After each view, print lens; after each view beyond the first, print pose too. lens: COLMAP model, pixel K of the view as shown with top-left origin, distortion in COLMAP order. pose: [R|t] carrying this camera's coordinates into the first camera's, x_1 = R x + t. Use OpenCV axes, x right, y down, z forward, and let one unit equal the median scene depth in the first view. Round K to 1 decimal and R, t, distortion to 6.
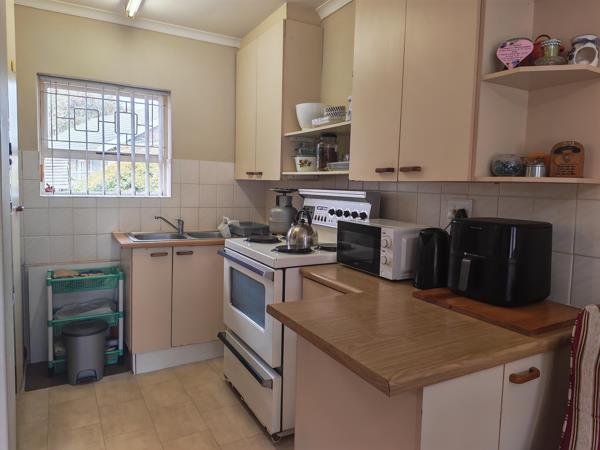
lens RADIAL K [[409.2, 0, 300.7], [0, 409.2, 220.2], [0, 0, 1]] dist [0.101778, -0.134809]
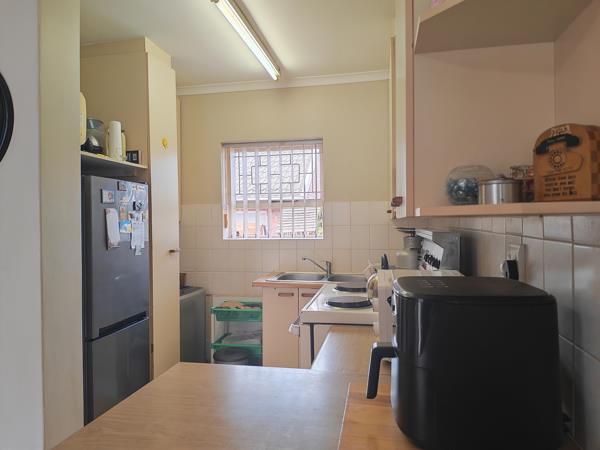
lens RADIAL K [[409.2, 0, 300.7], [0, 409.2, 220.2], [0, 0, 1]] dist [0.101778, -0.134809]
pose [[0.753209, -0.038611, -0.656647, 0.372764], [-0.022131, 0.996223, -0.083964, -0.017898], [0.657409, 0.077775, 0.749510, 0.234138]]
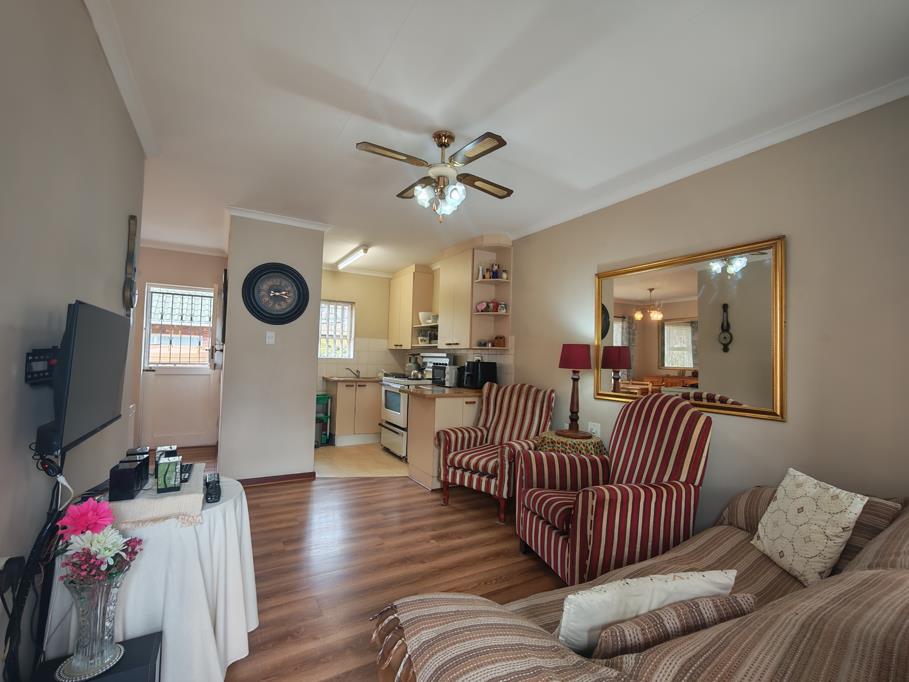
lens RADIAL K [[425.3, 0, 454.5], [0, 425.3, 341.0], [0, 0, 1]] dist [-0.019912, 0.000058]
pose [[0.999986, 0.002894, 0.004400, 0.153419], [-0.002325, 0.992265, -0.124118, 0.121146], [-0.004725, 0.124106, 0.992258, -1.056637]]
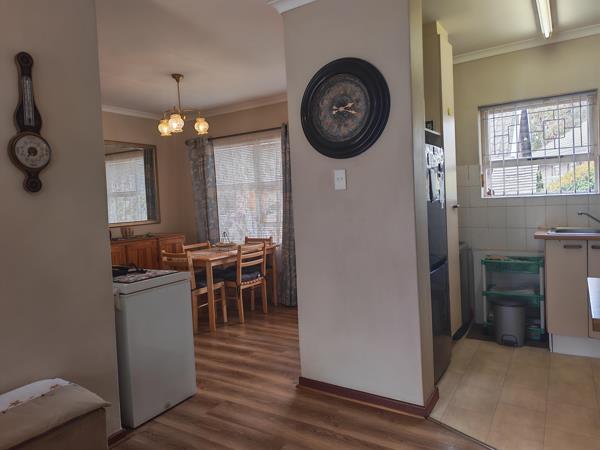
lens RADIAL K [[419.5, 0, 302.0], [0, 419.5, 211.0], [0, 0, 1]] dist [0.030824, -0.002958]
pose [[0.466560, -0.019855, -0.884267, 0.307584], [-0.011418, 0.999530, -0.028467, 0.029513], [0.884416, 0.023378, 0.466114, -0.138259]]
